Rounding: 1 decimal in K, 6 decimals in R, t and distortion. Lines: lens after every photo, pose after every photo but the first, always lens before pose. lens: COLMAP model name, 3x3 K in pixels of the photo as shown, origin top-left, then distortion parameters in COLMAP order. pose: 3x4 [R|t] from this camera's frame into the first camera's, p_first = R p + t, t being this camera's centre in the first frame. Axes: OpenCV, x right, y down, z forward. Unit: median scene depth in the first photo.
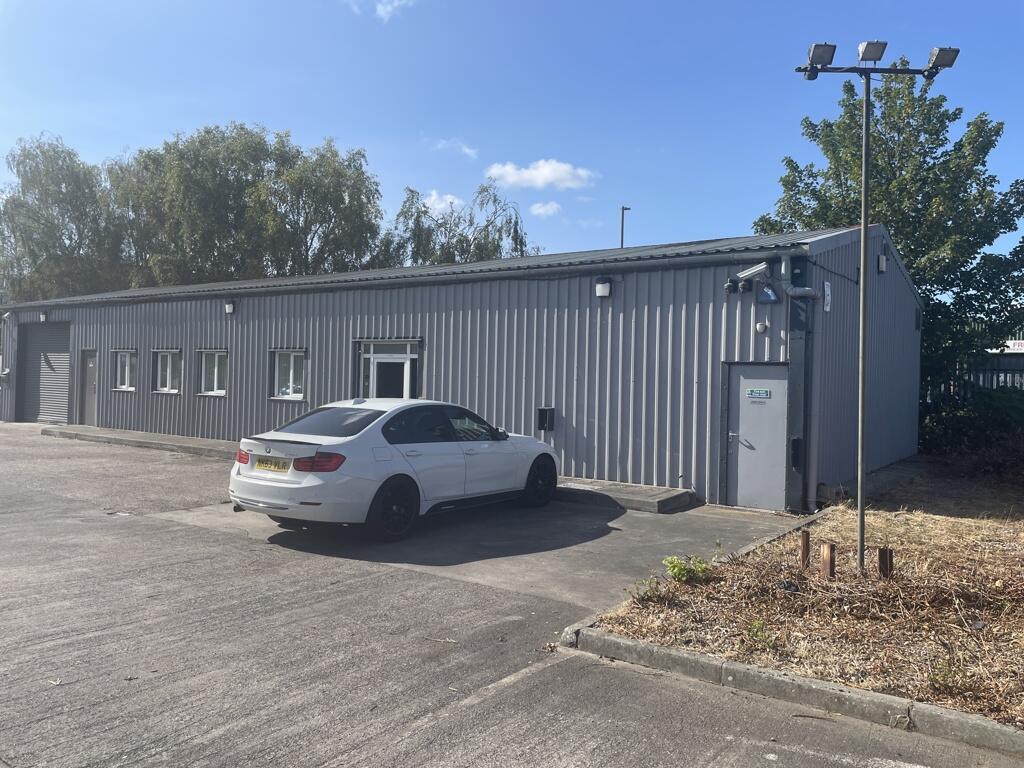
lens RADIAL K [[770.4, 0, 511.3], [0, 770.4, 380.9], [0, 0, 1]] dist [0.080494, -0.106468]
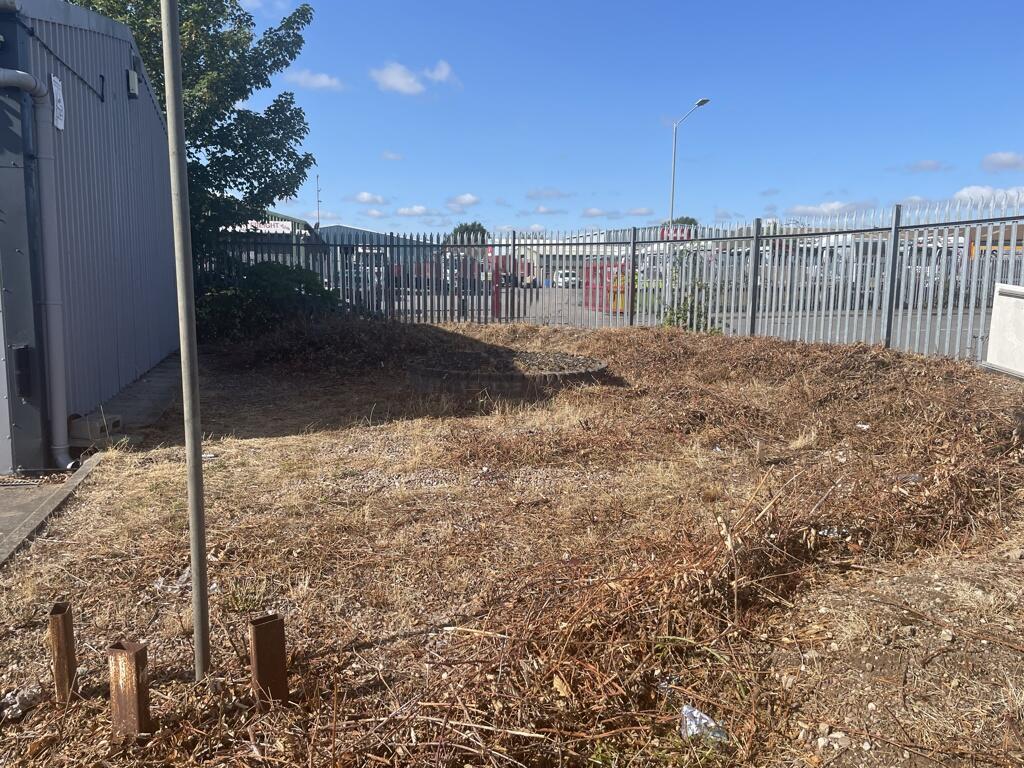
lens RADIAL K [[770.4, 0, 484.8], [0, 770.4, 365.3], [0, 0, 1]] dist [0.080494, -0.106468]
pose [[0.637331, -0.110348, 0.762648, 0.086250], [0.011688, 0.990964, 0.133616, 0.009081], [-0.770501, -0.076244, 0.632862, 0.225907]]
